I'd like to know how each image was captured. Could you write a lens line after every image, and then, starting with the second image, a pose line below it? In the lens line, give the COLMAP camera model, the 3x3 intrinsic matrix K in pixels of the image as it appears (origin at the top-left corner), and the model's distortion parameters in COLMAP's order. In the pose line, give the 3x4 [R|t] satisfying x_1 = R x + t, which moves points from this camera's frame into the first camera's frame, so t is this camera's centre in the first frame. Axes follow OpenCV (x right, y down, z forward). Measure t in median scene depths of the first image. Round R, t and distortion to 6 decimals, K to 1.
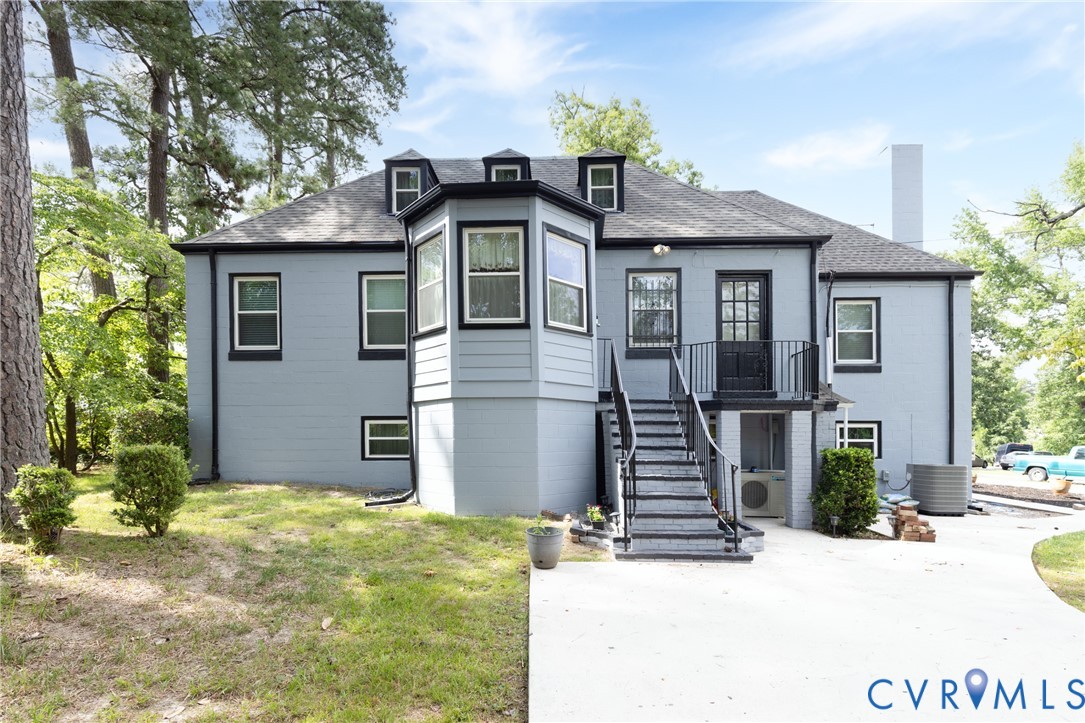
lens RADIAL K [[493.9, 0, 503.1], [0, 493.9, 439.4], [0, 0, 1]] dist [-0.004871, 0.000529]
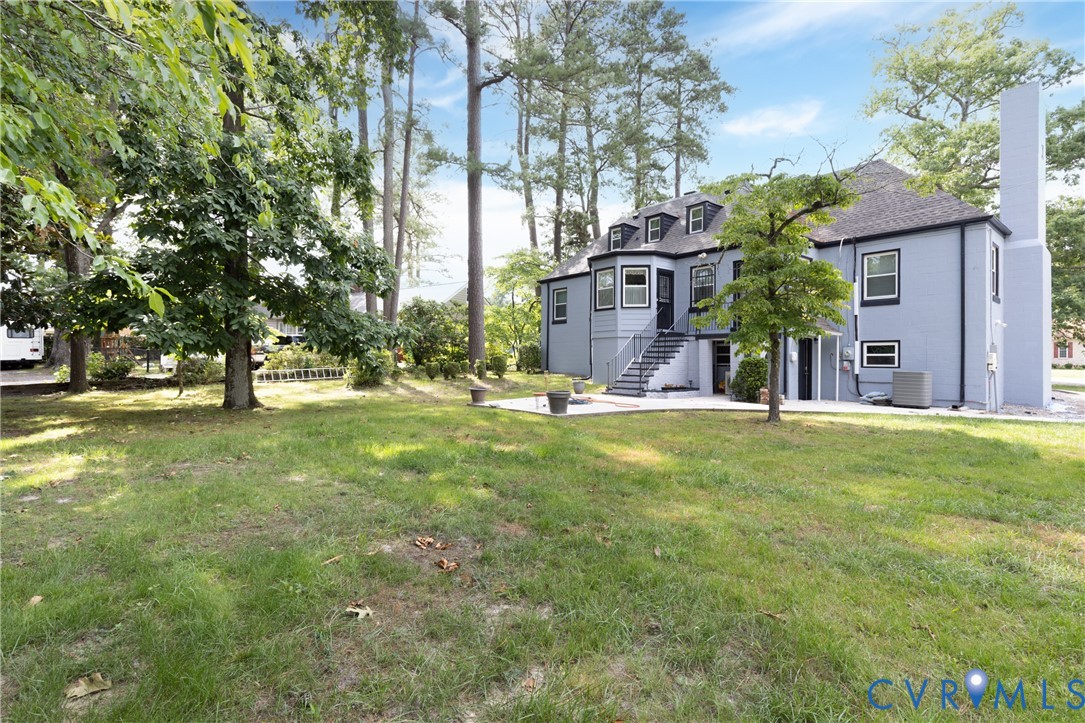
lens RADIAL K [[493.9, 0, 544.0], [0, 493.9, 361.0], [0, 0, 1]] dist [-0.004871, 0.000529]
pose [[0.669886, 0.002399, -0.742460, 1.256600], [-0.007702, 0.999963, -0.003717, 0.036842], [0.742424, 0.008208, 0.669880, -0.704260]]
